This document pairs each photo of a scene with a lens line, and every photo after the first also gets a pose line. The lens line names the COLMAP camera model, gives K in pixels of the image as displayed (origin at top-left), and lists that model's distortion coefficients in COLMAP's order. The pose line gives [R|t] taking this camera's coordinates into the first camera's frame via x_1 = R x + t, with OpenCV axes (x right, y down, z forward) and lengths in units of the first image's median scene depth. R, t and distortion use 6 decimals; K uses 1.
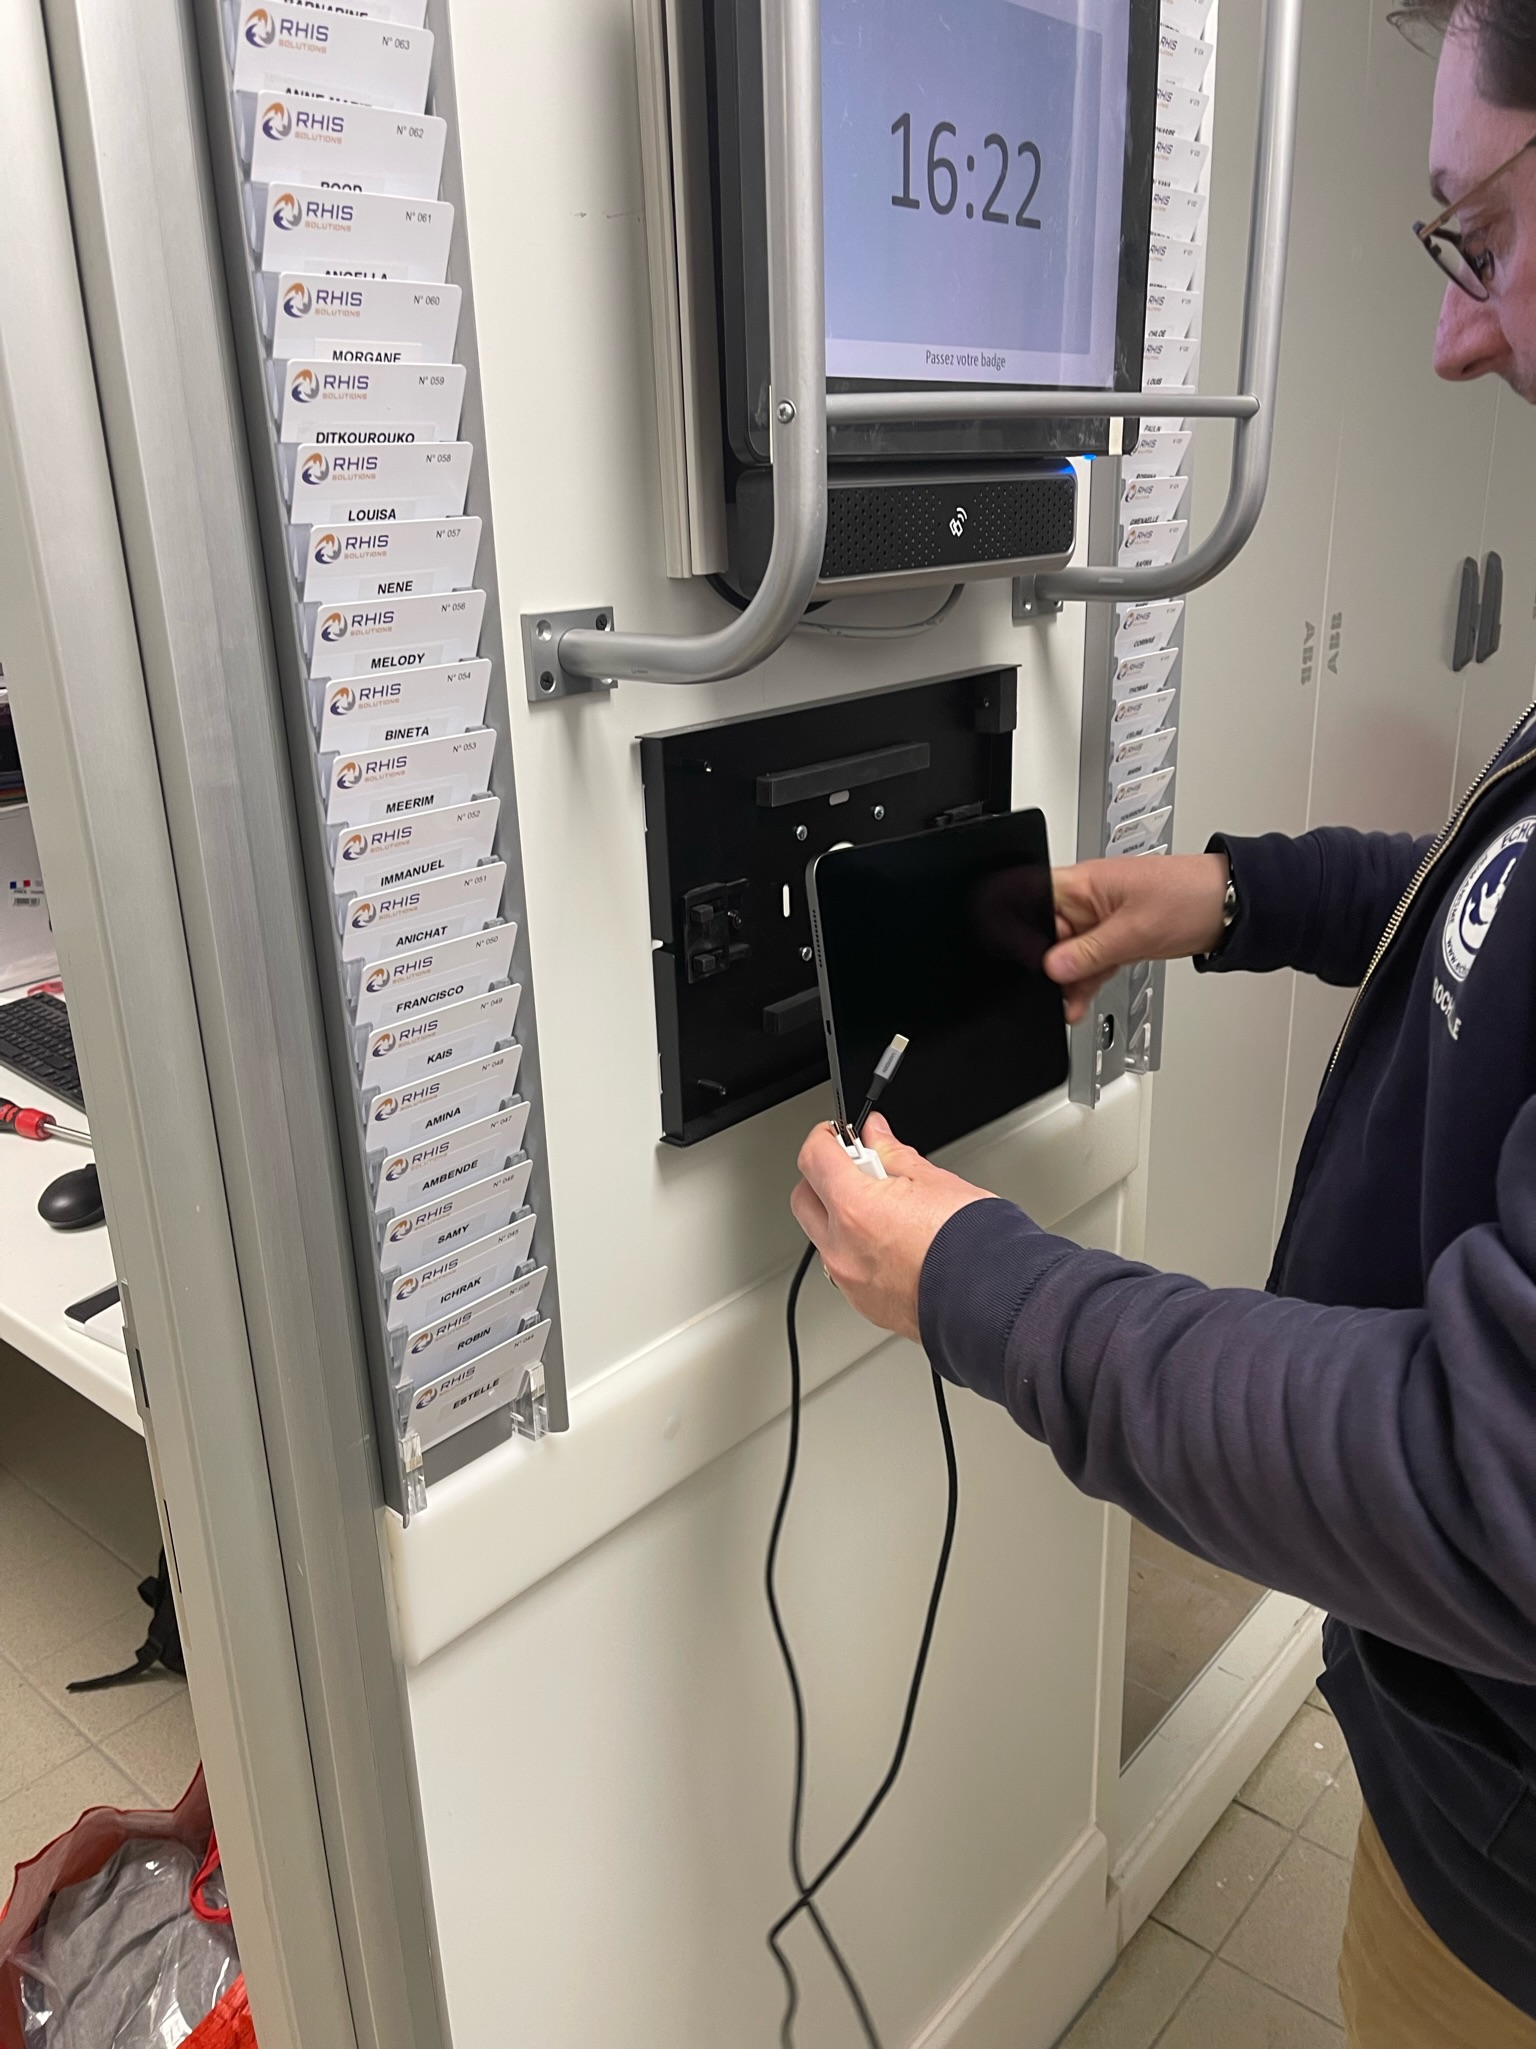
lens RADIAL K [[1564.0, 0, 760.3], [0, 1564.0, 1020.2], [0, 0, 1]] dist [0.047513, -0.063030]
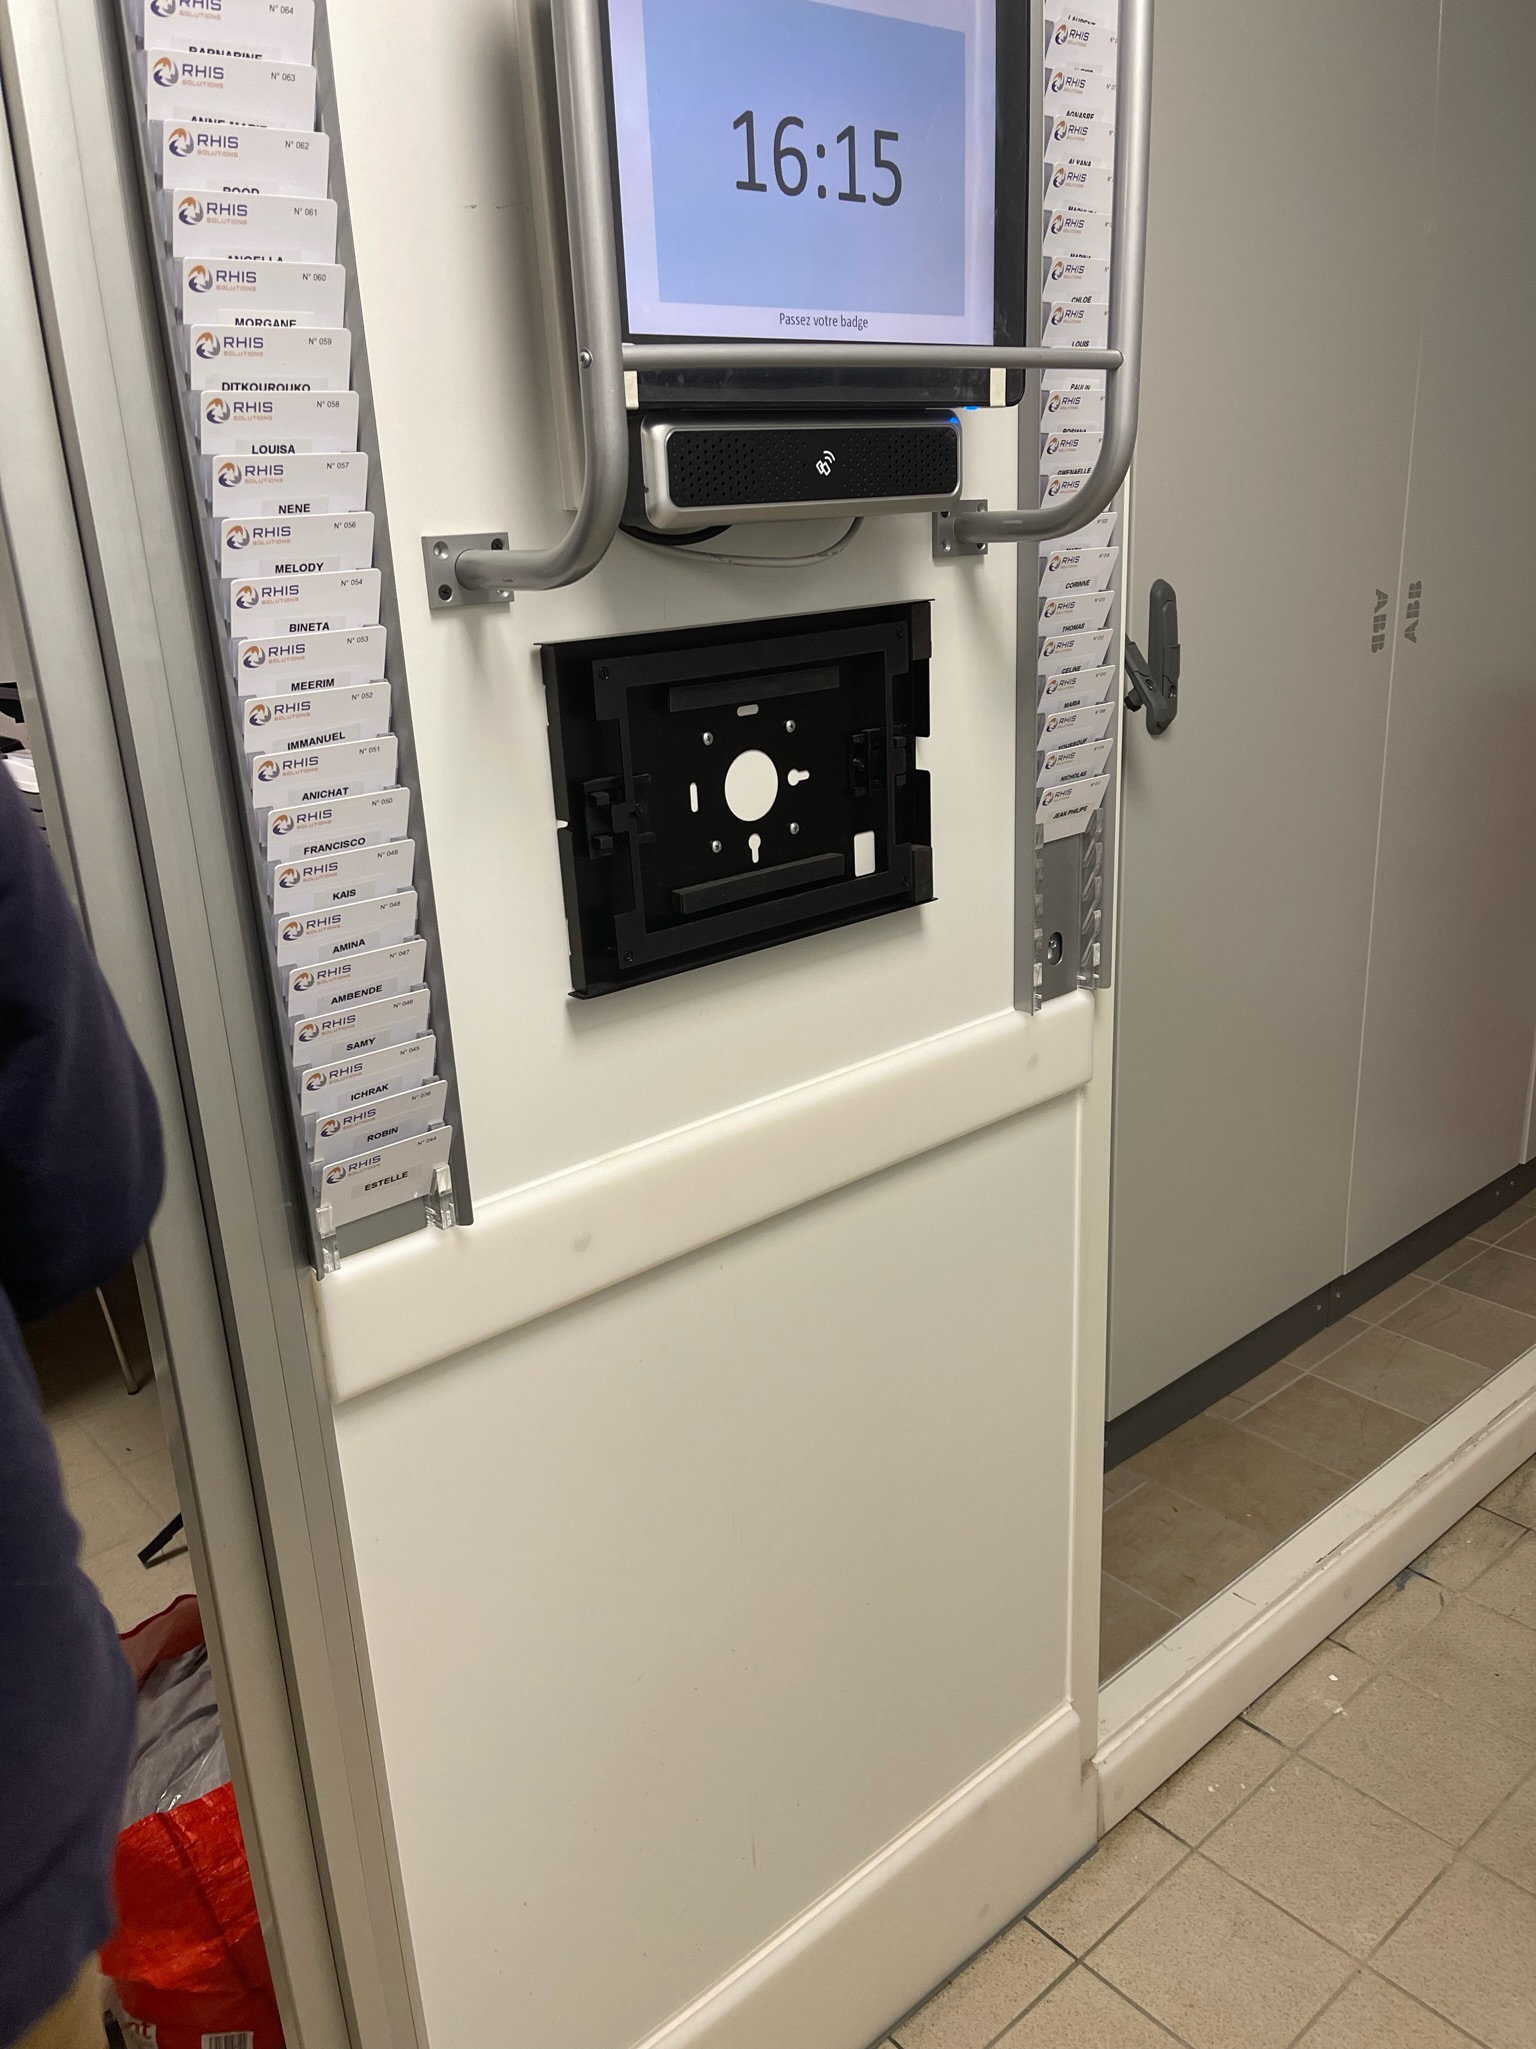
lens RADIAL K [[1564.0, 0, 771.3], [0, 1564.0, 1041.1], [0, 0, 1]] dist [0.047513, -0.063030]
pose [[0.990000, 0.033917, -0.136926, 0.268700], [-0.032802, 0.999408, 0.010394, 0.101802], [0.137198, -0.005799, 0.990527, -0.162047]]
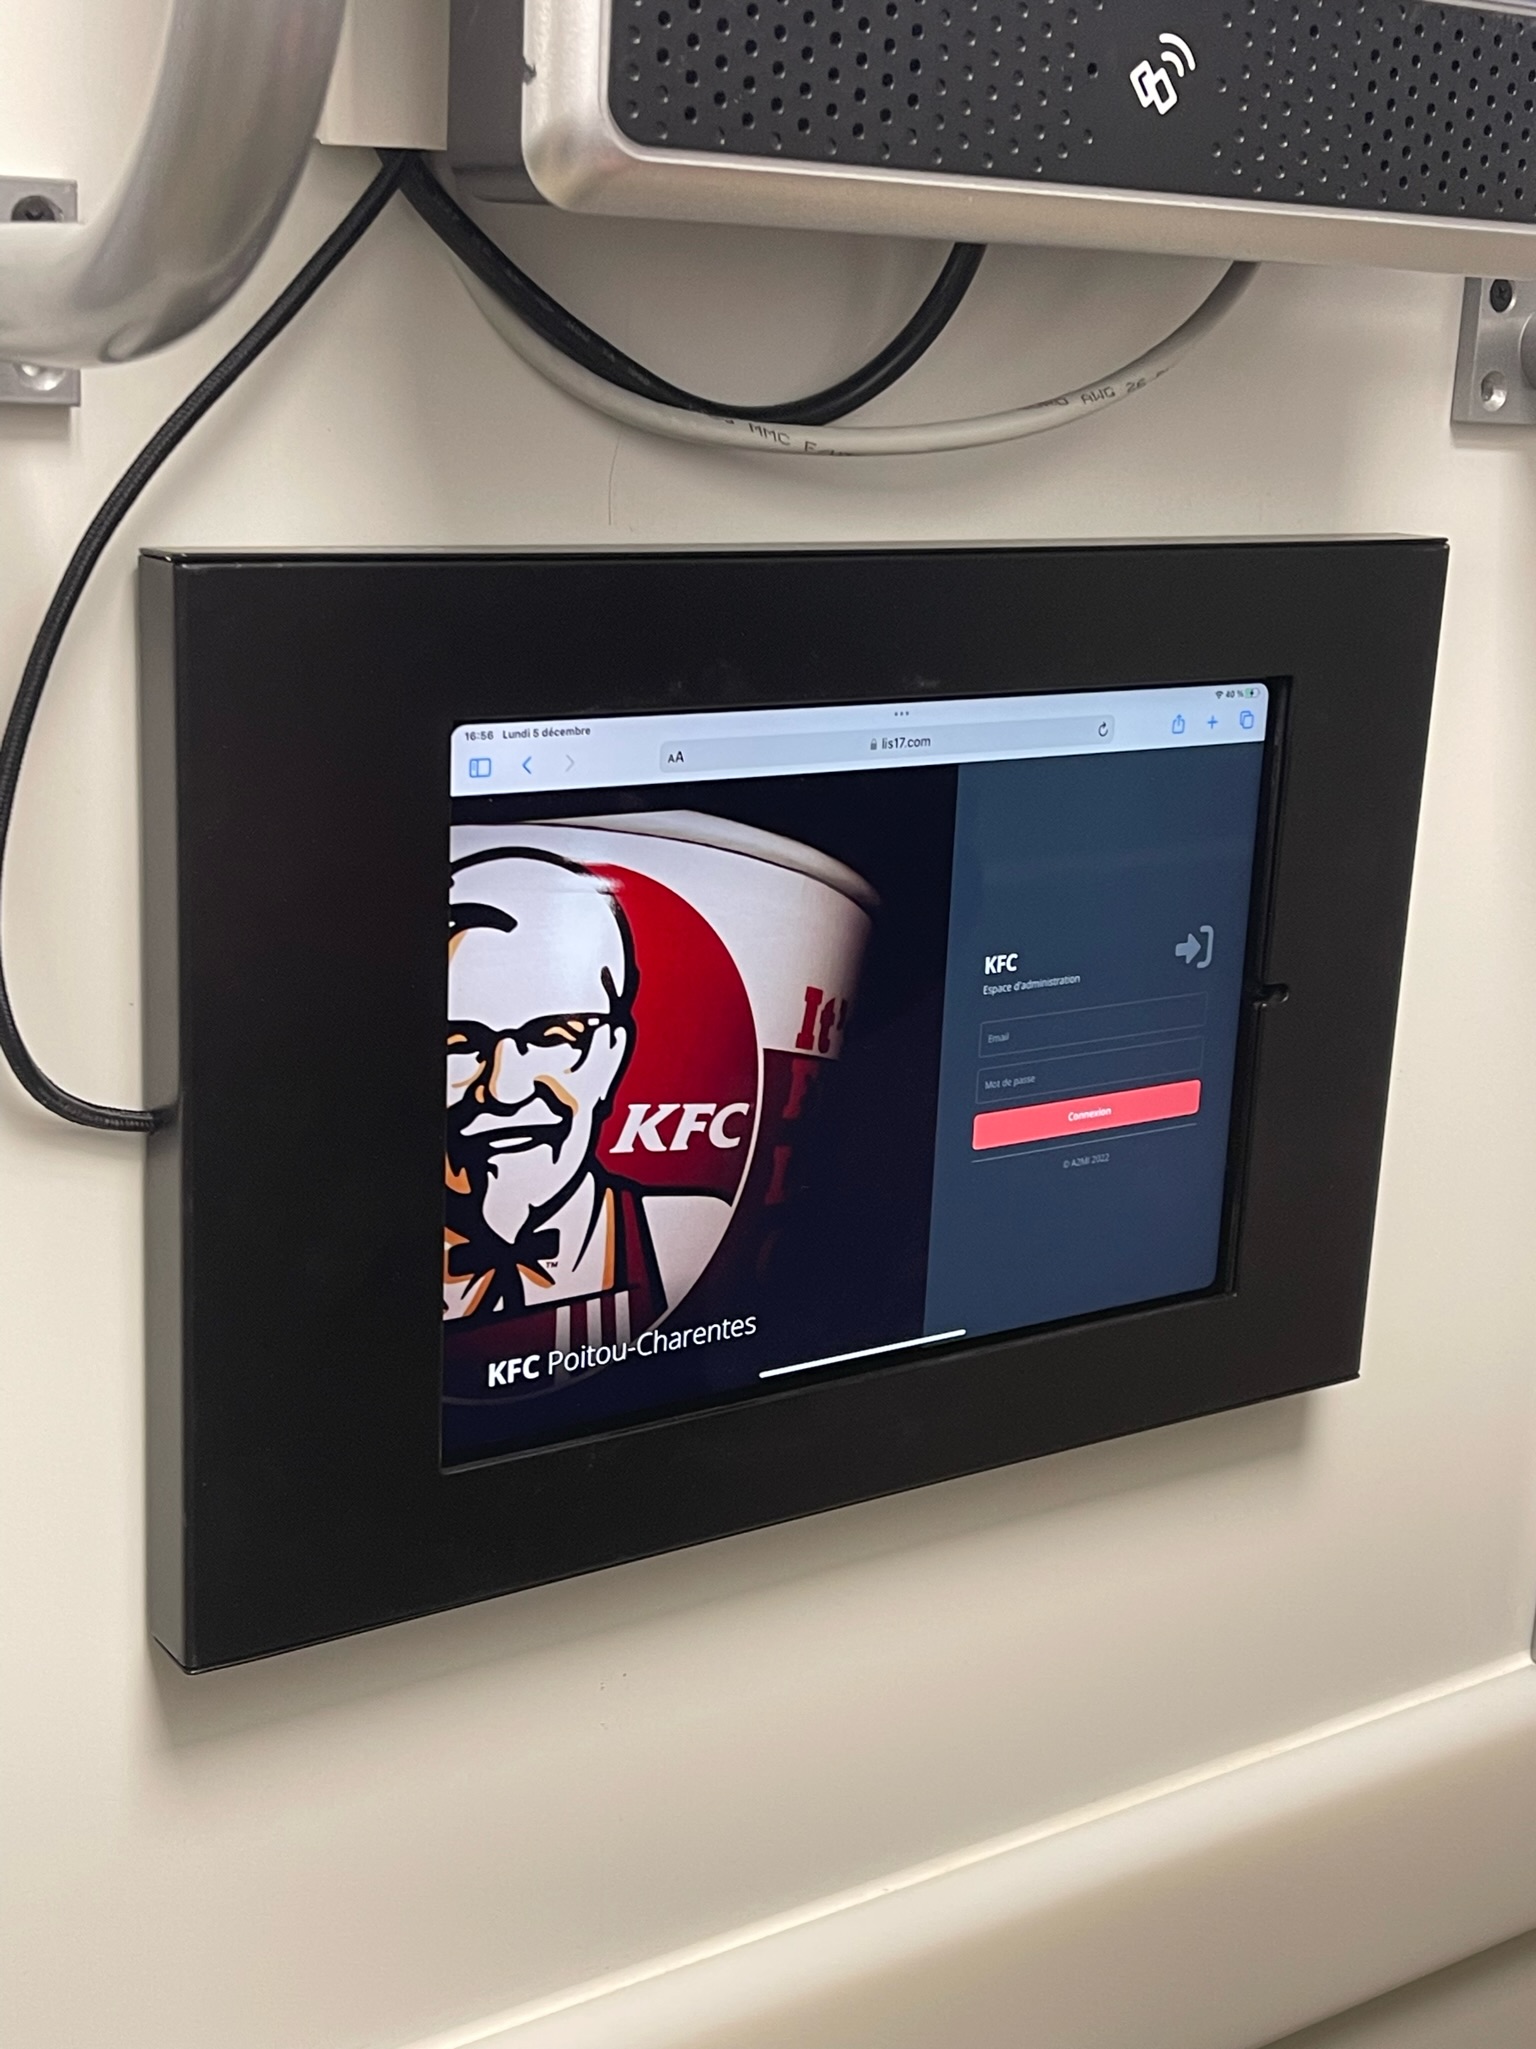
lens RADIAL K [[2623.7, 0, 778.9], [0, 2623.7, 1018.4], [0, 0, 1]] dist [0.039724, 0.000000]
pose [[0.963542, 0.135596, -0.230654, 0.216862], [-0.153595, 0.986195, -0.061870, -0.055995], [0.219081, 0.095041, 0.971067, 0.432607]]
